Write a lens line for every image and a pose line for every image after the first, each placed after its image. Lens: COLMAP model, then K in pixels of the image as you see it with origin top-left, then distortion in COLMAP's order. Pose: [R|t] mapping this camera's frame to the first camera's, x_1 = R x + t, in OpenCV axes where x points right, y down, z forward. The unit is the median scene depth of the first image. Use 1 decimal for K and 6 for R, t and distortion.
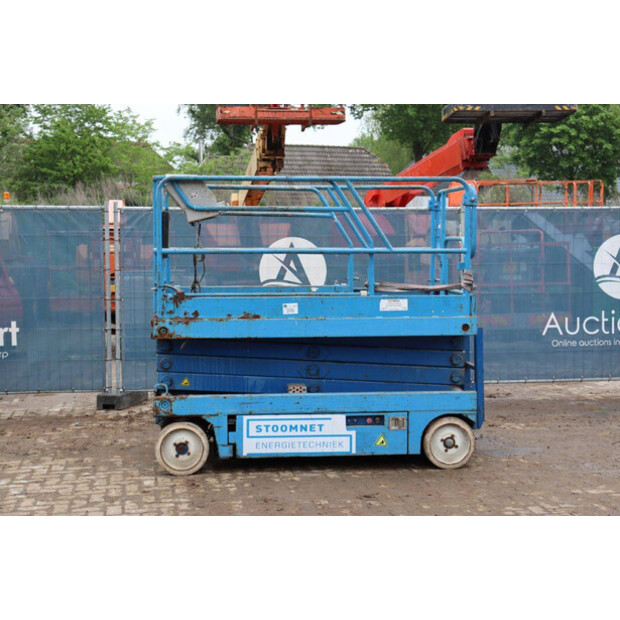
lens RADIAL K [[1190.0, 0, 310.0], [0, 1190.0, 310.0], [0, 0, 1]] dist [0.247260, 0.063924]
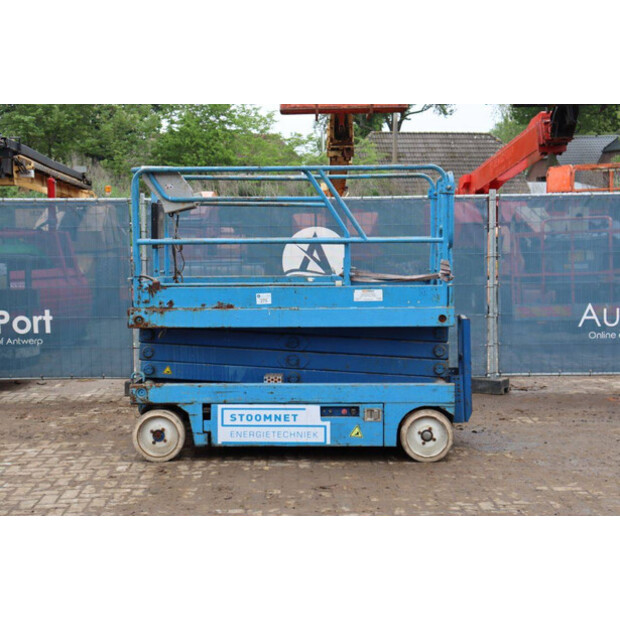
lens RADIAL K [[1190.0, 0, 310.0], [0, 1190.0, 310.0], [0, 0, 1]] dist [0.247260, 0.063924]
pose [[0.985743, 0.004515, -0.168199, 0.186862], [-0.002936, 0.999949, 0.009632, -0.001368], [0.168234, -0.009001, 0.985706, 0.017038]]
